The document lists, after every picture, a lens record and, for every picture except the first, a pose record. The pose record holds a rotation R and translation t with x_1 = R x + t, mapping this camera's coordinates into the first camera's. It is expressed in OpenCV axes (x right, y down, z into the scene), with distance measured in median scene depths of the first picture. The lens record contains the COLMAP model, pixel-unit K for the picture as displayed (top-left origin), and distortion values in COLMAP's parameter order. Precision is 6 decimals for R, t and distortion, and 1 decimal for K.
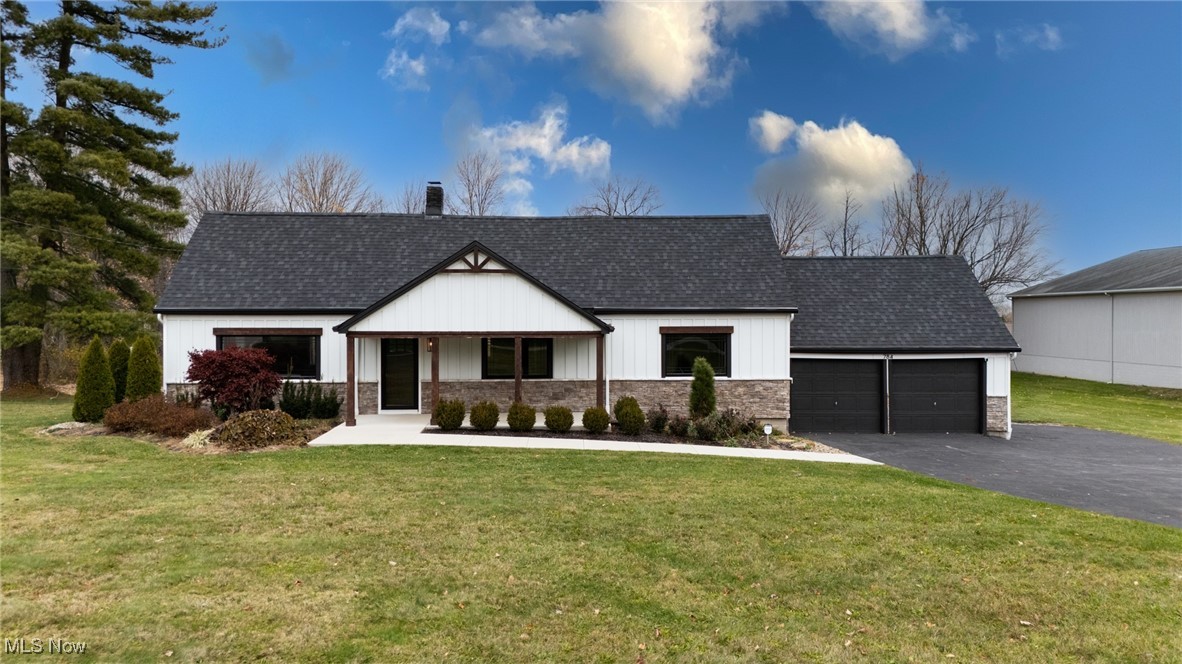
lens RADIAL K [[867.4, 0, 583.6], [0, 867.4, 330.8], [0, 0, 1]] dist [0.066667, -0.044015]
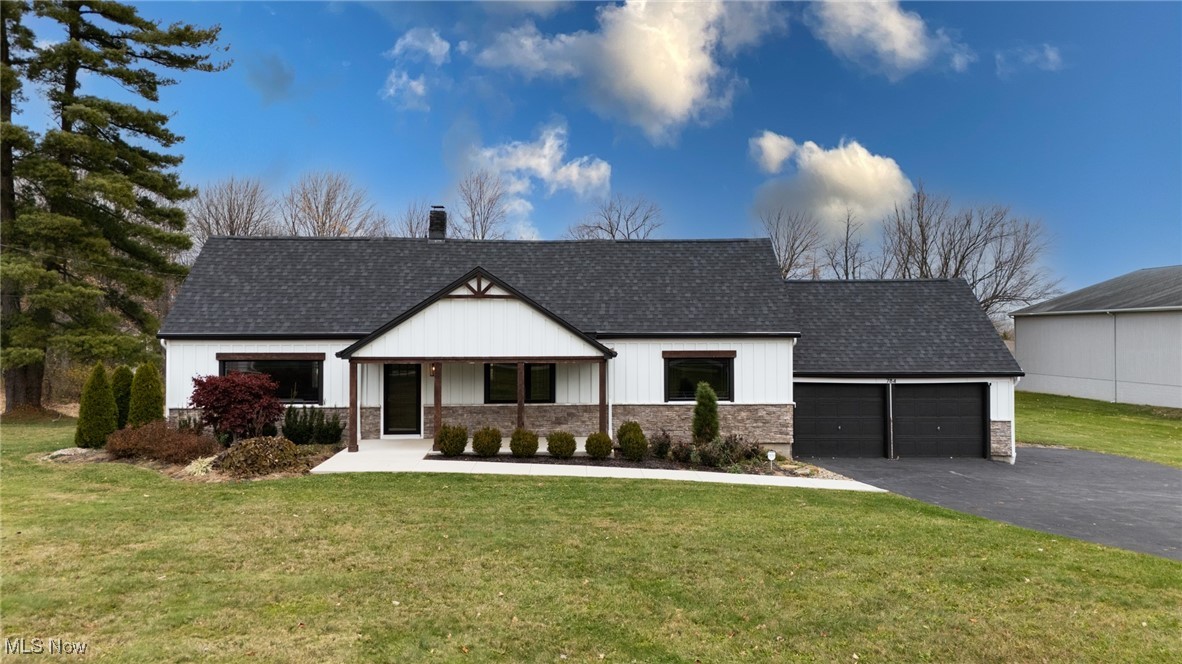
lens RADIAL K [[867.4, 0, 583.5], [0, 867.4, 325.1], [0, 0, 1]] dist [0.066667, -0.044015]
pose [[0.999998, -0.001268, -0.001784, -0.001279], [0.001228, 0.999752, -0.022246, -0.012626], [0.001812, 0.022243, 0.999751, -0.001028]]
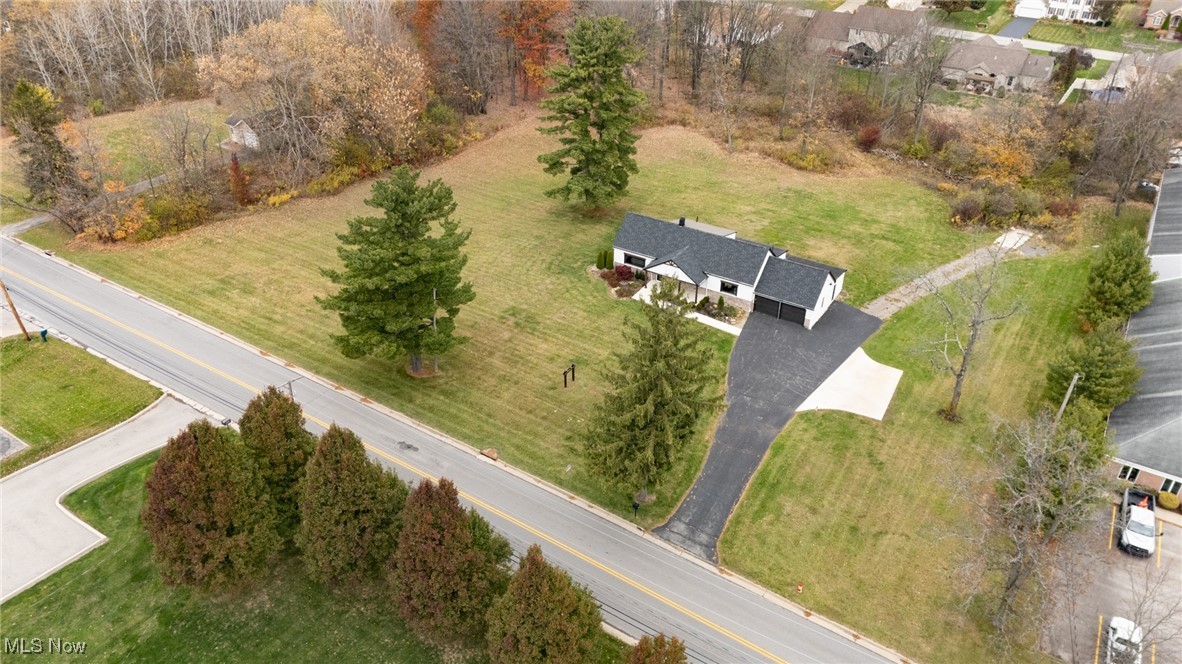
lens RADIAL K [[867.4, 0, 588.4], [0, 867.4, 332.5], [0, 0, 1]] dist [0.066667, -0.044015]
pose [[0.829383, 0.308925, -0.465499, 1.477318], [-0.016728, 0.846569, 0.532016, -1.863171], [0.558431, -0.433458, 0.707297, -2.176201]]
